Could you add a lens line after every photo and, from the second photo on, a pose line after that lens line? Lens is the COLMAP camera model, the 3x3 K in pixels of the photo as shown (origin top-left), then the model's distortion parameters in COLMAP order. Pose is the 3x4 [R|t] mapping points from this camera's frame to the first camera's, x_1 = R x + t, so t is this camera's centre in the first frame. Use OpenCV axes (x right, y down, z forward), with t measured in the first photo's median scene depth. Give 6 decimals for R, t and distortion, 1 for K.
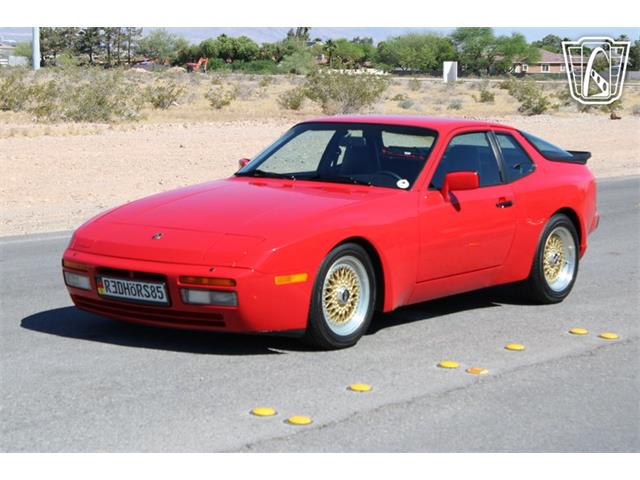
lens RADIAL K [[1551.4, 0, 320.0], [0, 1551.4, 240.0], [0, 0, 1]] dist [0.055001, 0.580025]
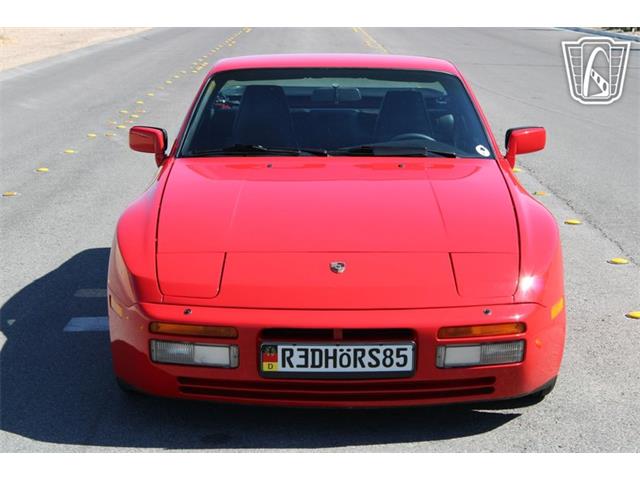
lens RADIAL K [[1551.4, 0, 320.0], [0, 1551.4, 240.0], [0, 0, 1]] dist [0.055001, 0.580025]
pose [[0.794317, -0.112887, 0.596923, -0.491140], [0.073756, 0.993235, 0.089689, -0.071667], [-0.603009, -0.027215, 0.797270, 0.499634]]
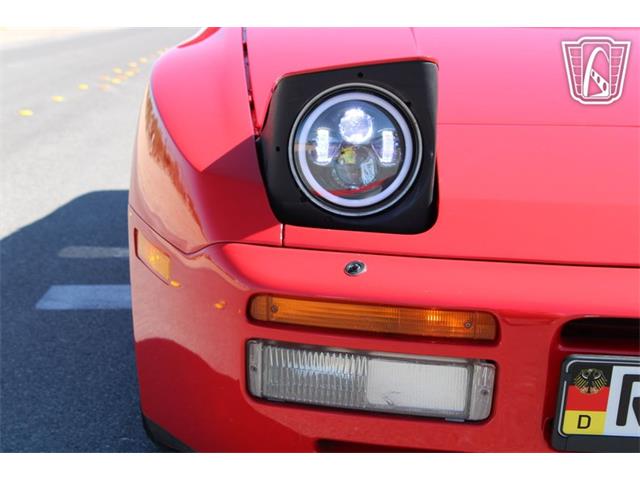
lens RADIAL K [[1551.4, 0, 320.0], [0, 1551.4, 240.0], [0, 0, 1]] dist [0.055001, 0.580025]
pose [[0.791820, -0.107767, 0.601172, -0.305260], [0.055643, 0.992945, 0.104707, -0.019247], [-0.608215, -0.049458, 0.792230, 0.851242]]
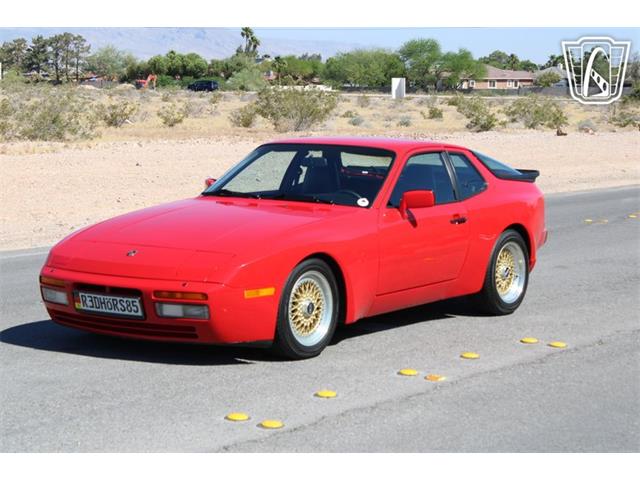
lens RADIAL K [[1551.4, 0, 320.0], [0, 1551.4, 240.0], [0, 0, 1]] dist [0.055001, 0.580025]
pose [[0.999443, -0.006078, 0.032811, -0.011458], [0.006409, 0.999929, -0.010015, -0.000070], [-0.032748, 0.010220, 0.999411, -0.058736]]
